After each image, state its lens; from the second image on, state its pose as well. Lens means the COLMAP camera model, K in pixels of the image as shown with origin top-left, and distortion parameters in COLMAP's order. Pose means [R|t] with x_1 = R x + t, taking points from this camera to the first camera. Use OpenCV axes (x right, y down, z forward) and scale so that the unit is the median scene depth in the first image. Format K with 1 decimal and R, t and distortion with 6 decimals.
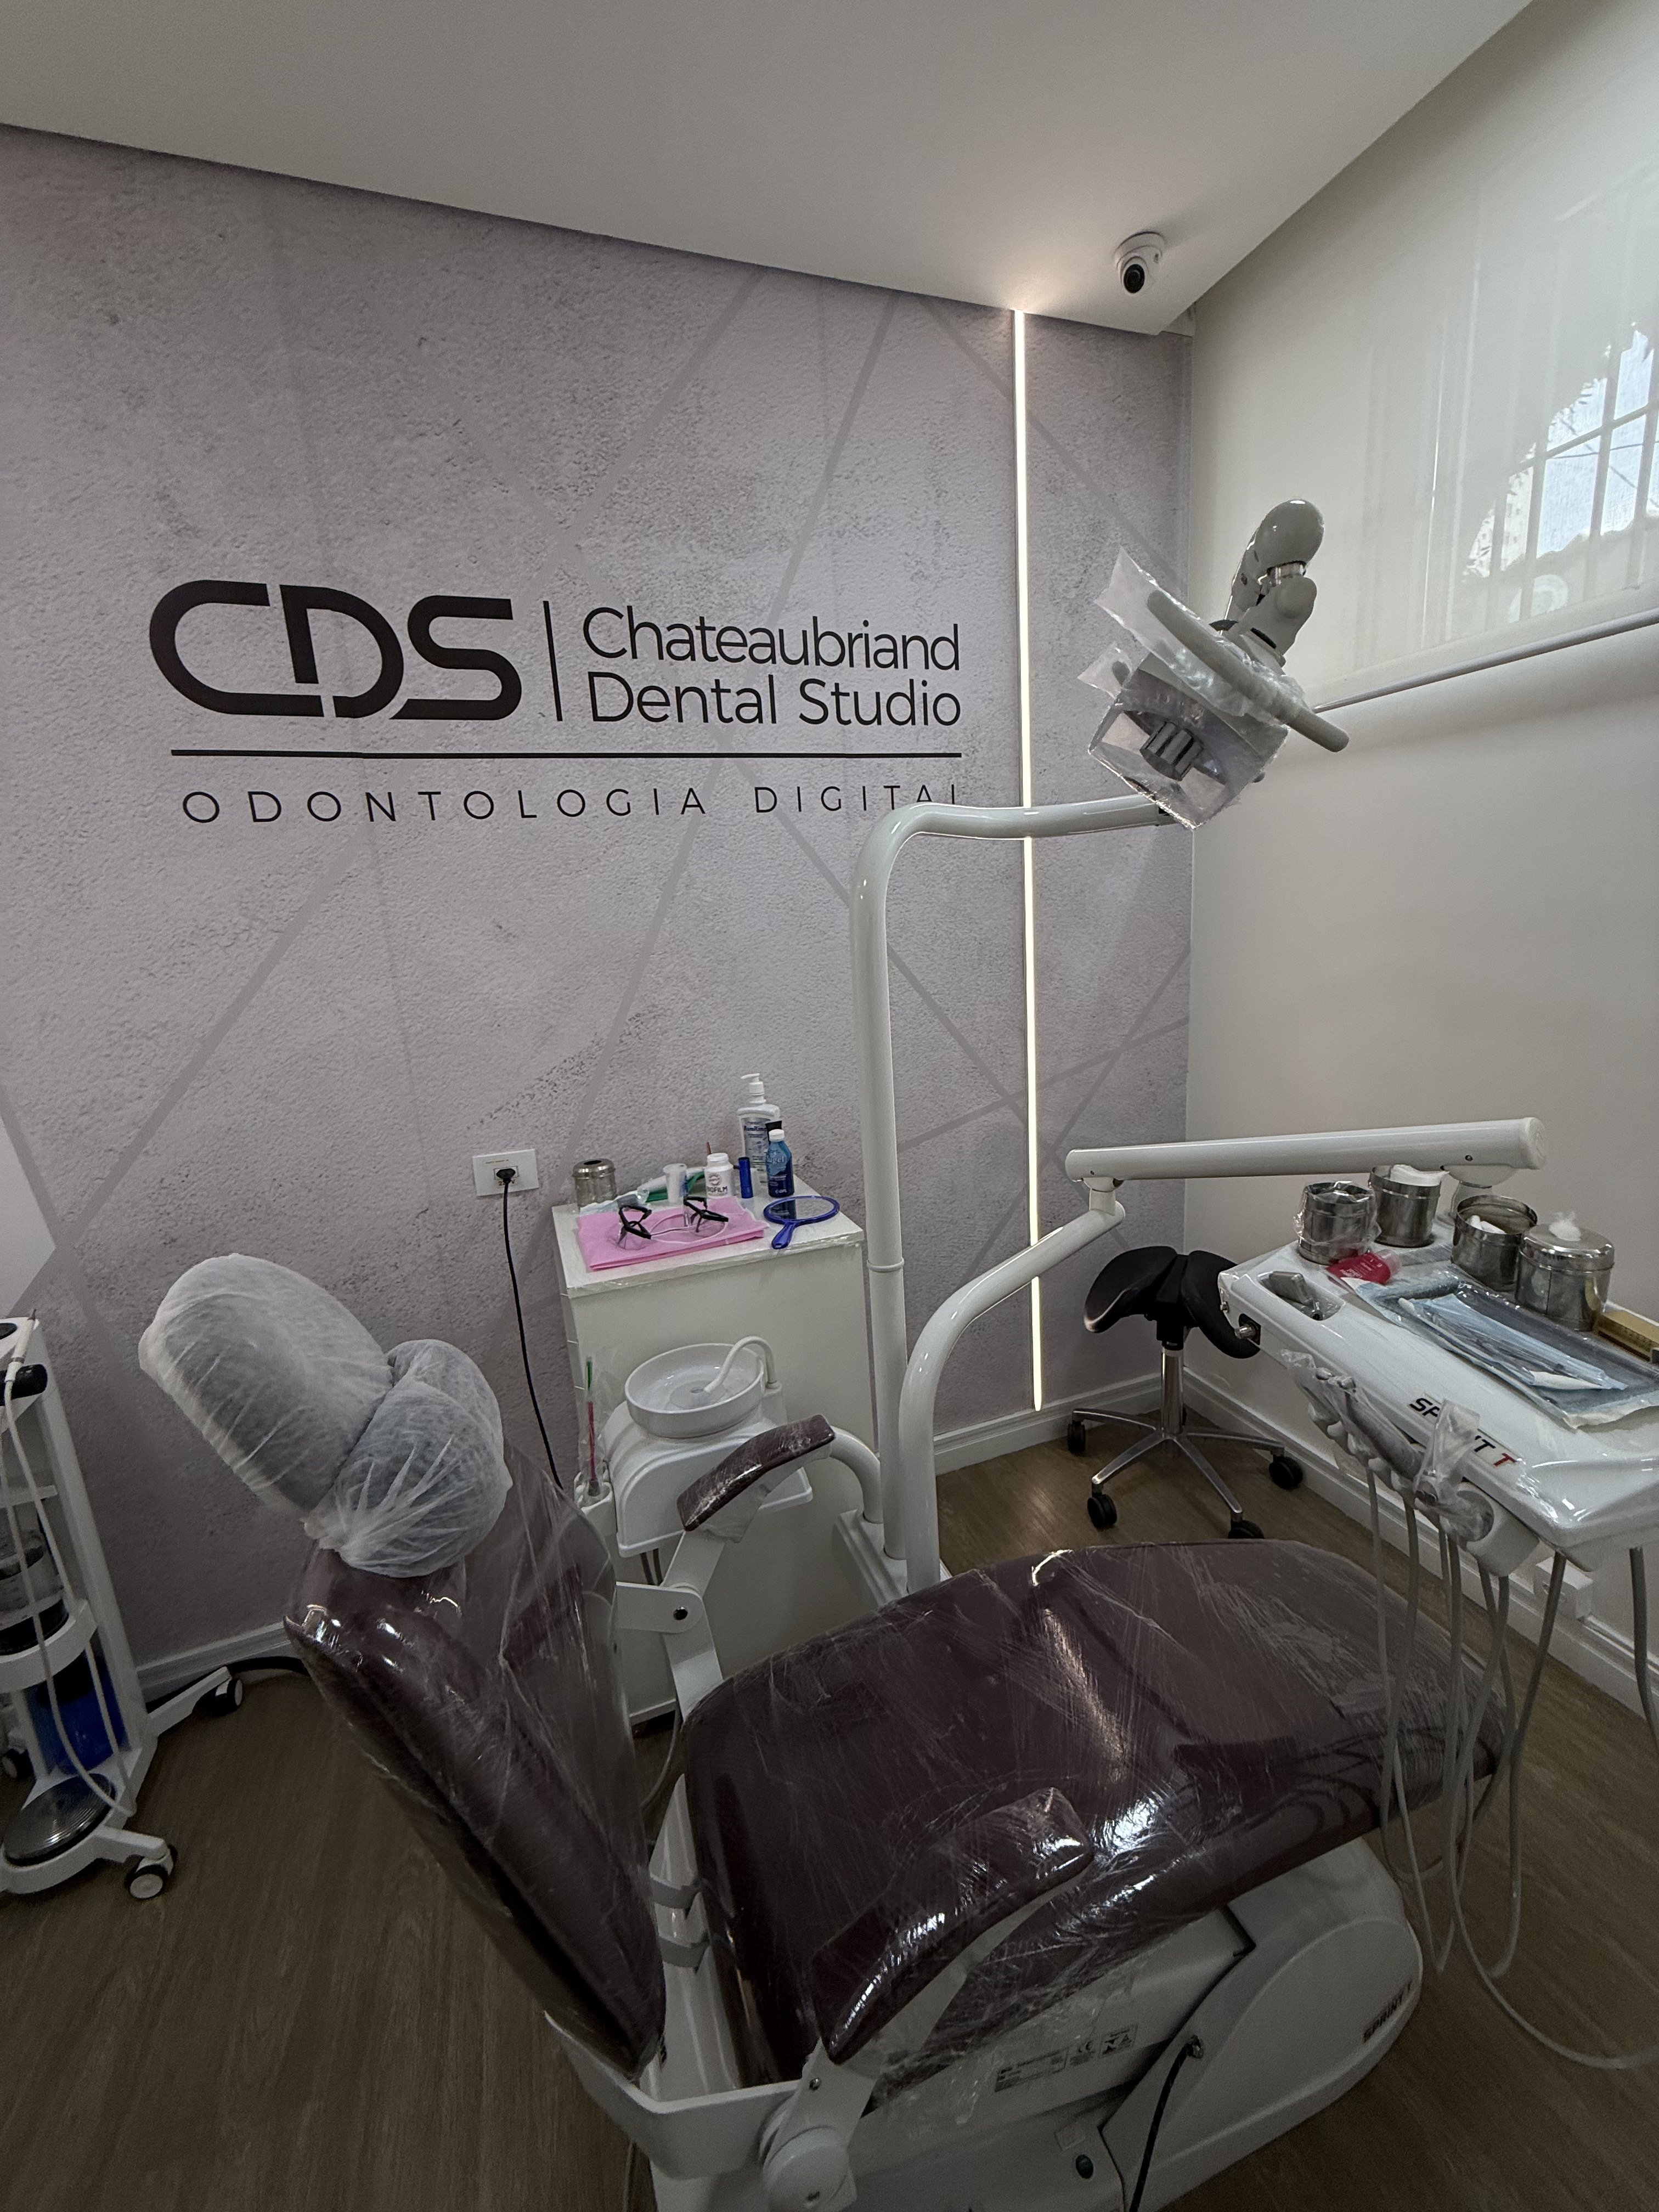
lens RADIAL K [[887.2, 0, 837.1], [0, 887.2, 1108.7], [0, 0, 1]] dist [-0.009102, -0.000675]
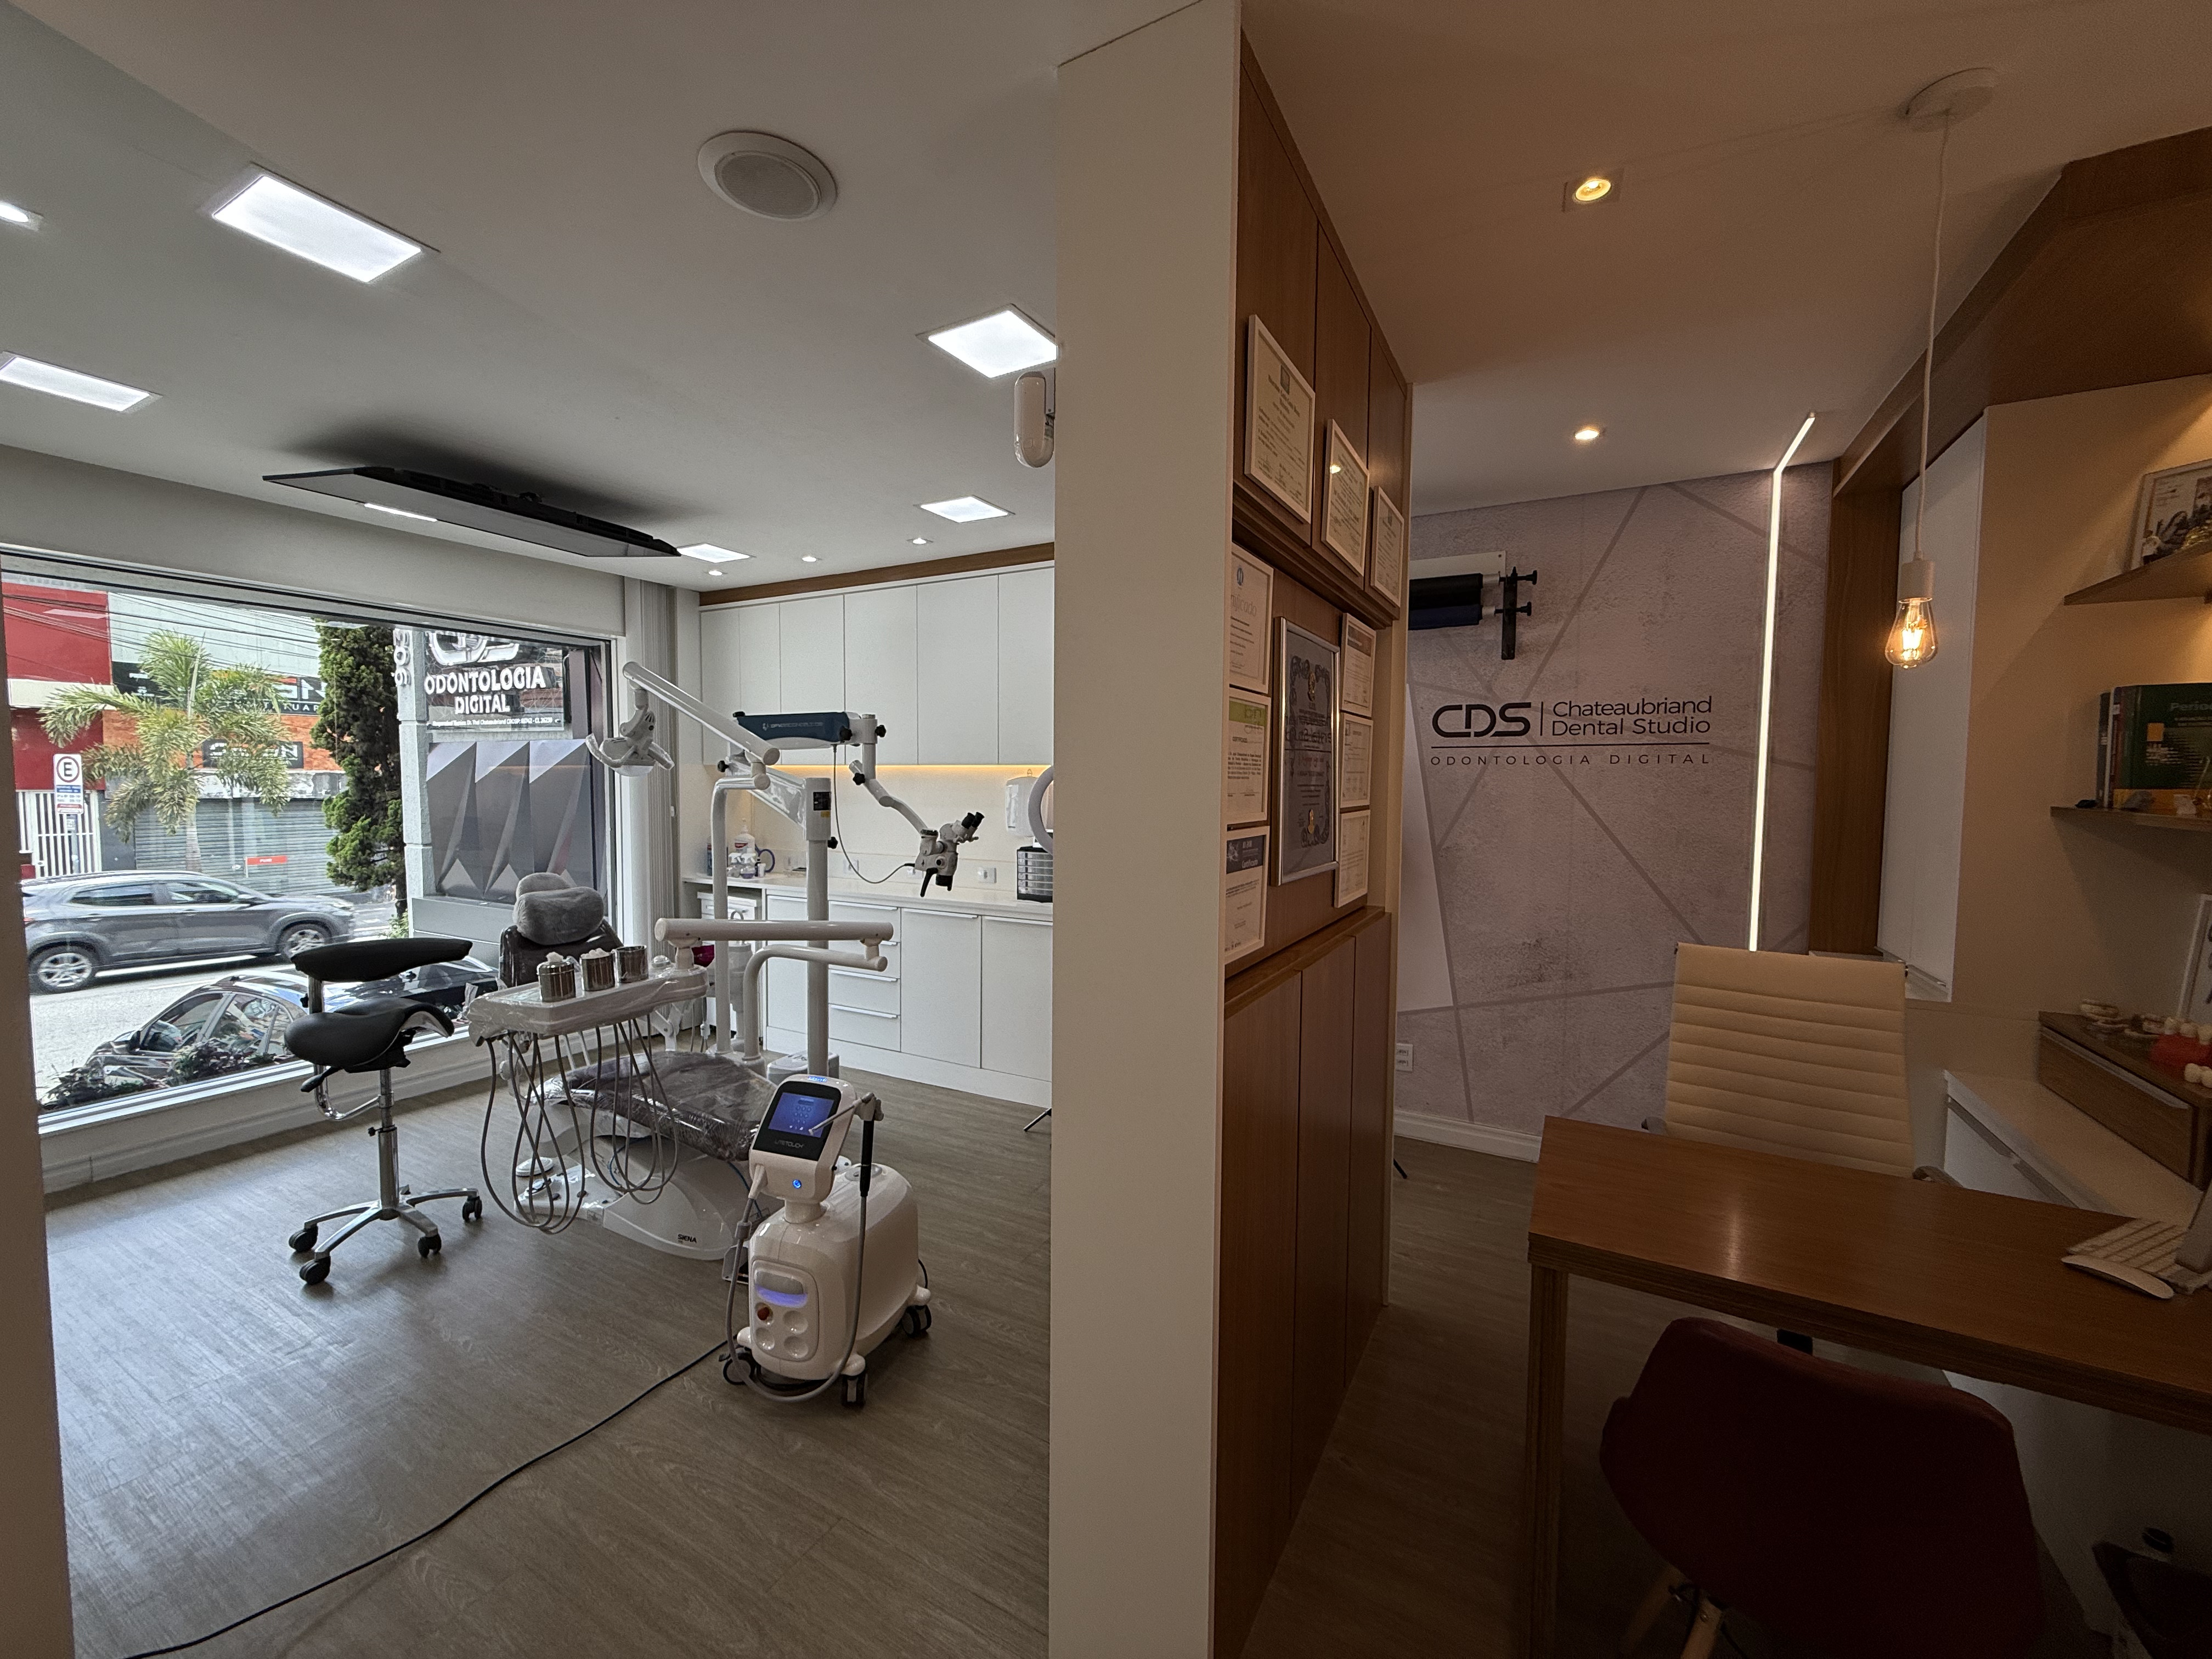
lens RADIAL K [[887.2, 0, 1088.0], [0, 887.2, 837.4], [0, 0, 1]] dist [-0.009102, -0.000675]
pose [[0.632005, 0.103265, -0.768053, 1.199913], [-0.214393, 0.975700, -0.045233, 0.437866], [0.744718, 0.193253, 0.638787, -2.299869]]
